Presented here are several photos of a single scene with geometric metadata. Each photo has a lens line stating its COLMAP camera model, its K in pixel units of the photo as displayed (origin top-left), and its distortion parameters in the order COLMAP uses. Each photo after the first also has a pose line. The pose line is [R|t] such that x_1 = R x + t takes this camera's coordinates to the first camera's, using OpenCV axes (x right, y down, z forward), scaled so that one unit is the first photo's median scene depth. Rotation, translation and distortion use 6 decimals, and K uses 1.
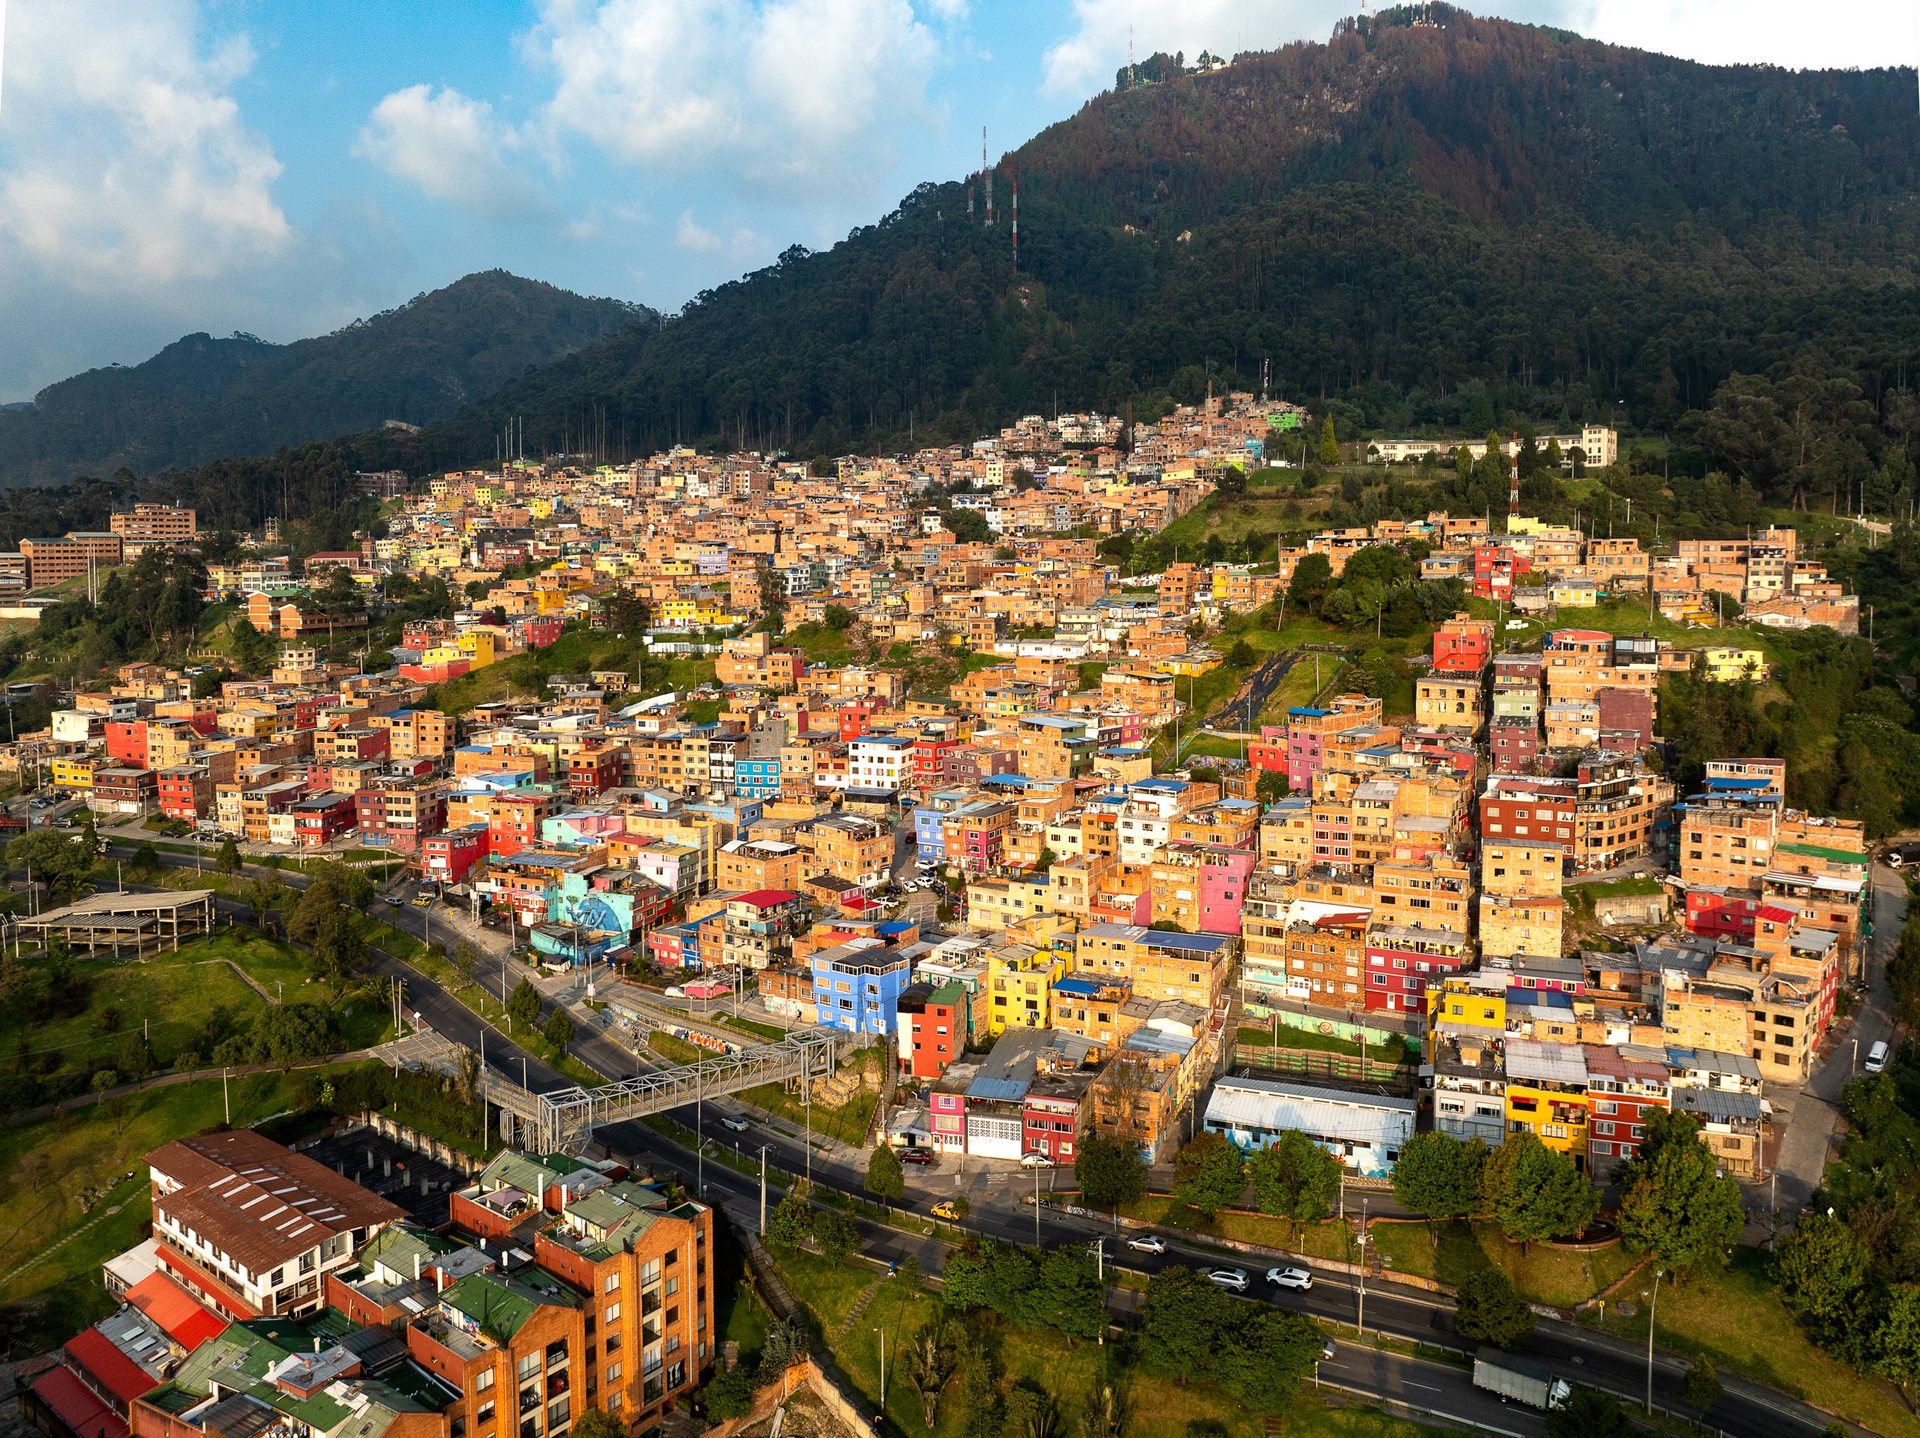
lens RADIAL K [[1412.1, 0, 939.4], [0, 1412.1, 628.3], [0, 0, 1]] dist [-0.035727, -0.005124]
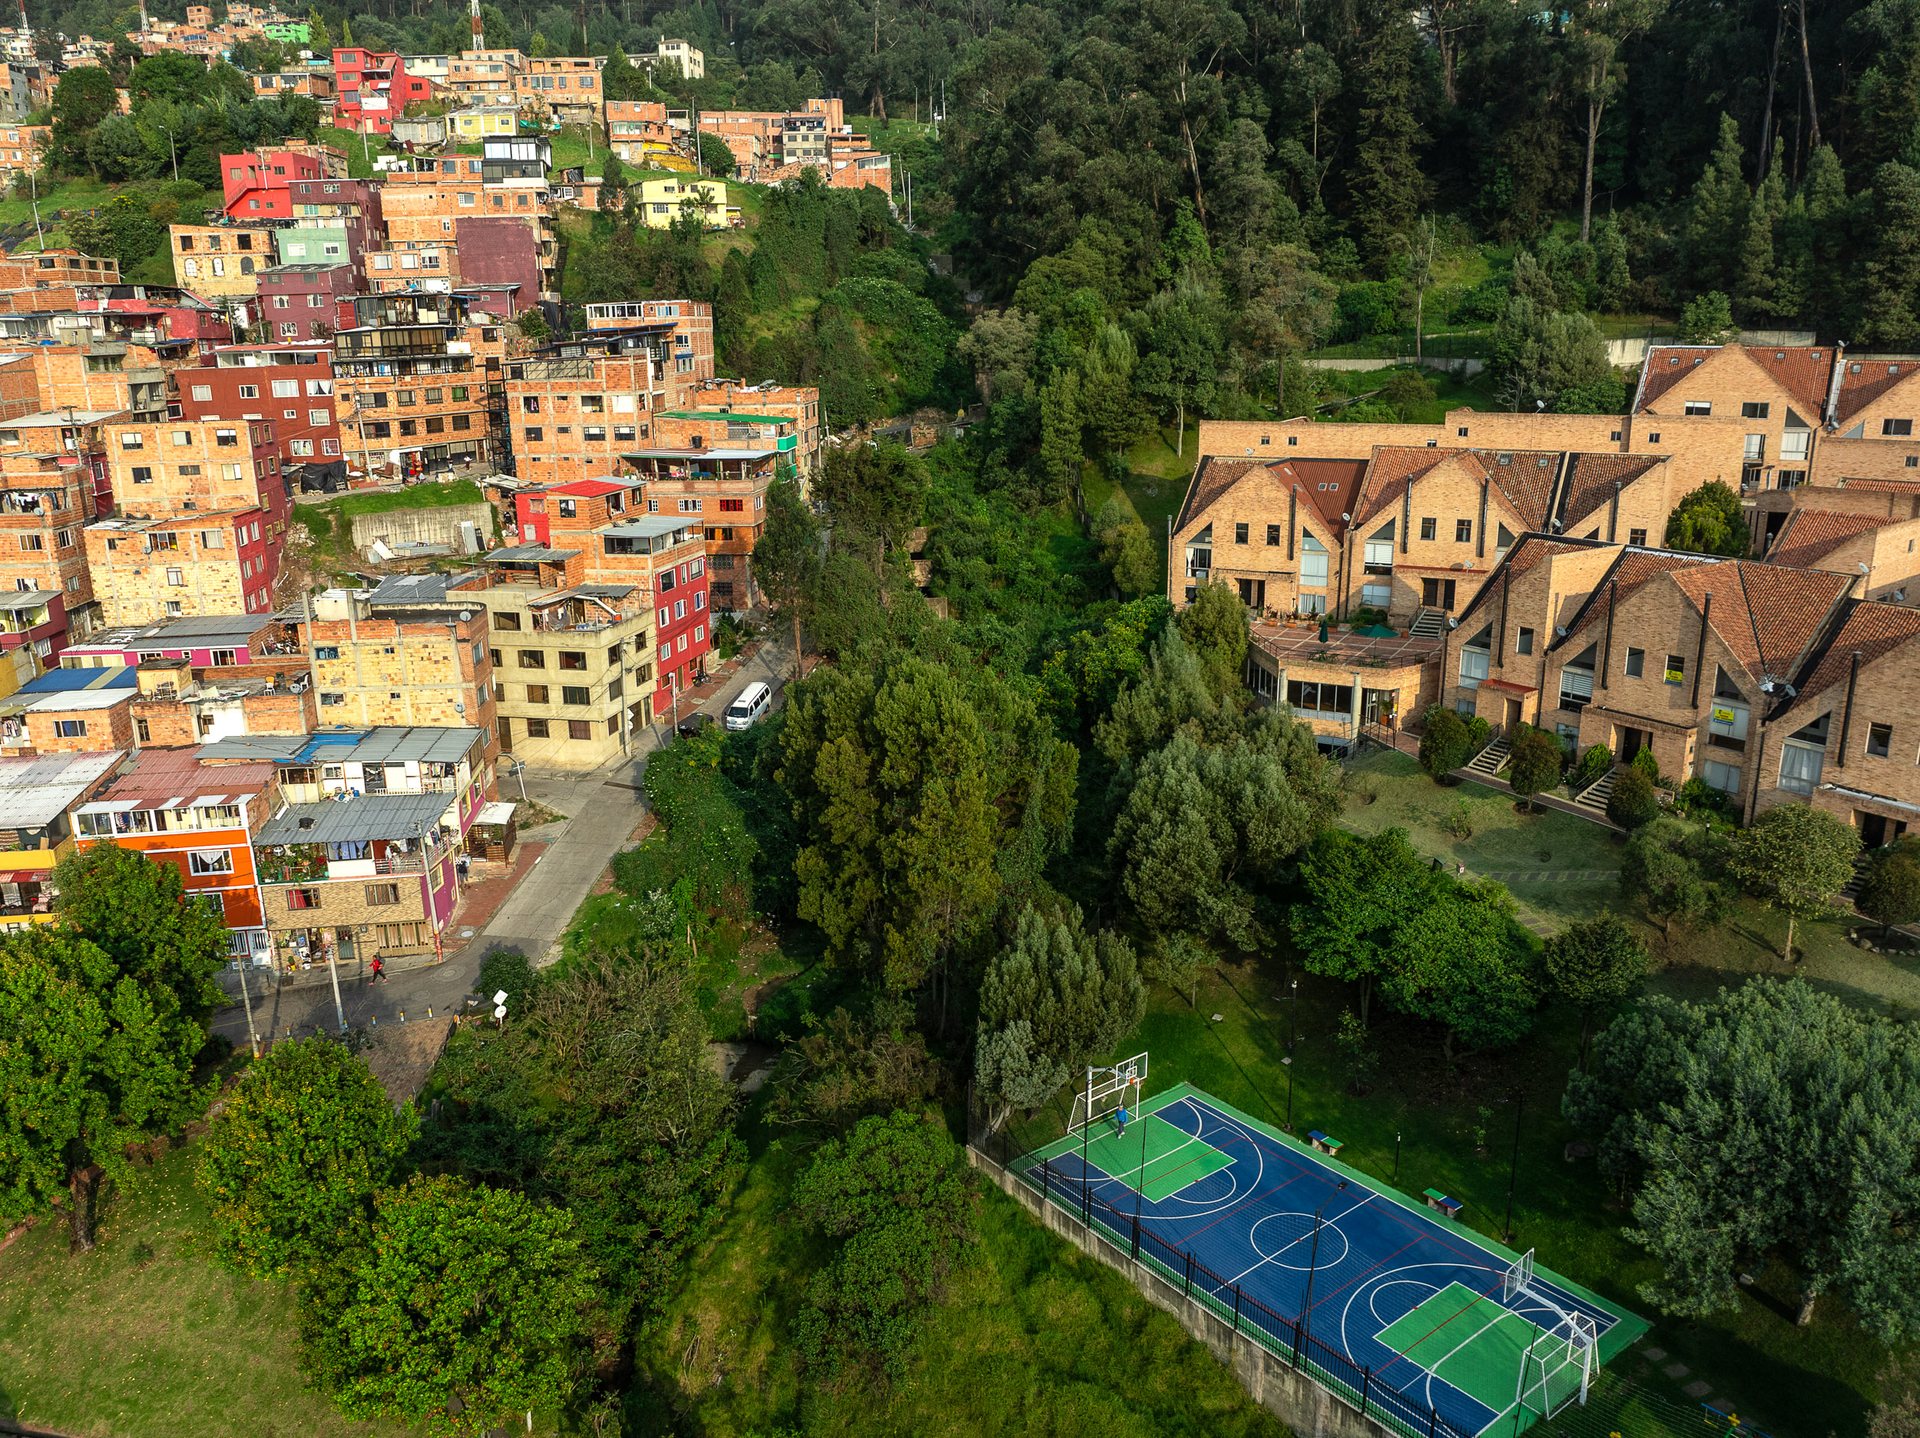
lens RADIAL K [[1521.4, 0, 965.3], [0, 1521.4, 764.6], [0, 0, 1]] dist [-0.035653, 0.002765]
pose [[0.861968, -0.150879, 0.483991, 0.249521], [0.037299, 0.970973, 0.236262, 0.104565], [-0.505589, -0.185598, 0.842575, 0.228018]]
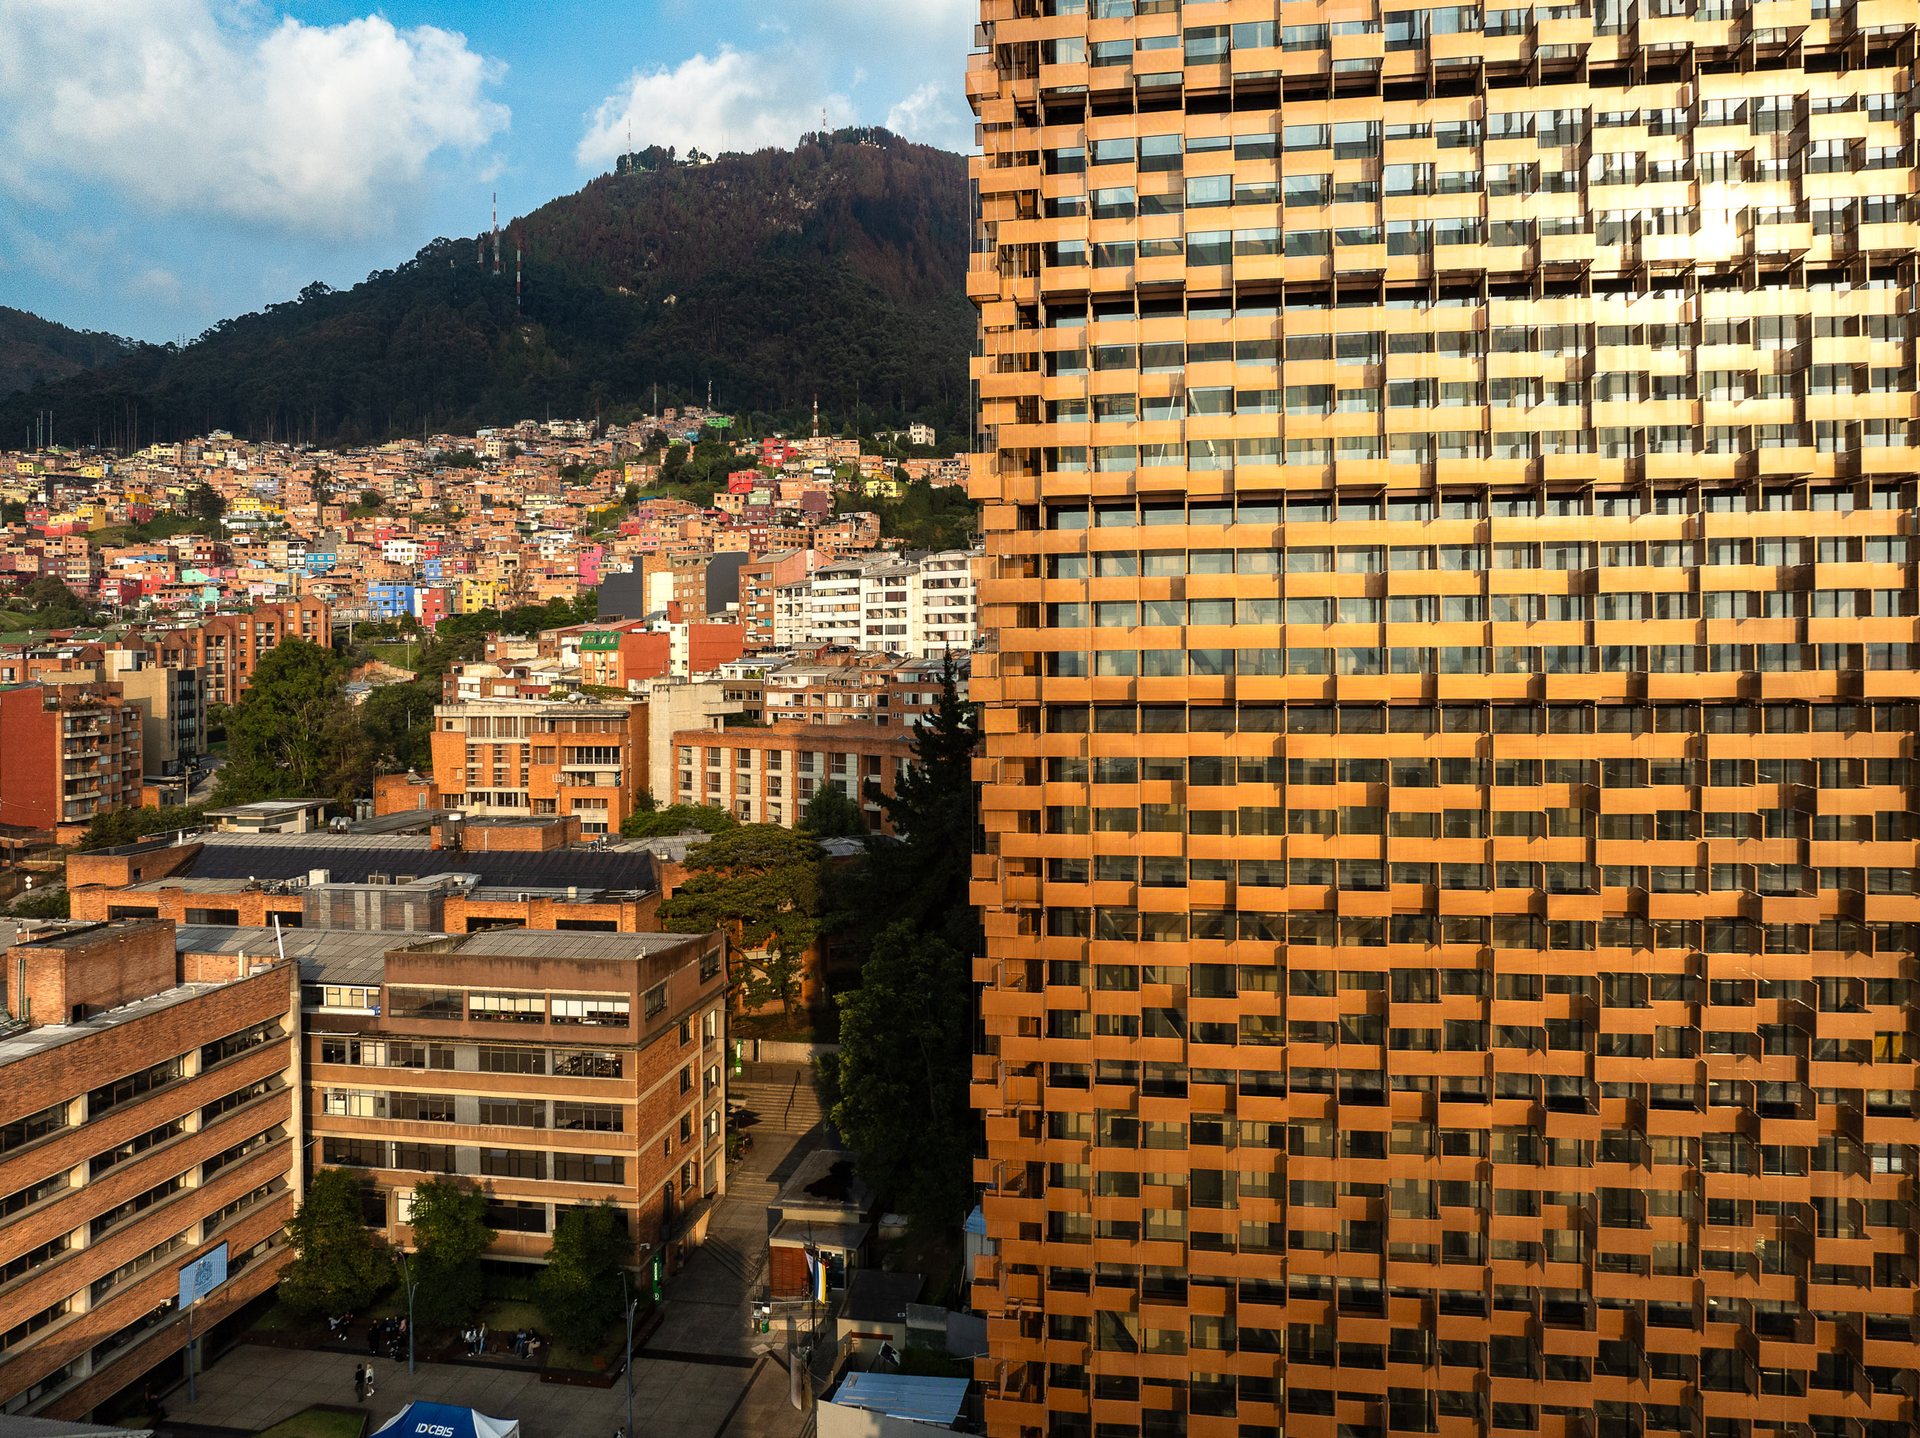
lens RADIAL K [[1412.1, 0, 939.4], [0, 1412.1, 628.3], [0, 0, 1]] dist [-0.035727, -0.005124]
pose [[0.945972, 0.000742, 0.324247, 0.017994], [0.018748, 0.998199, -0.056980, 0.279714], [-0.323706, 0.059981, 0.944255, -0.709009]]
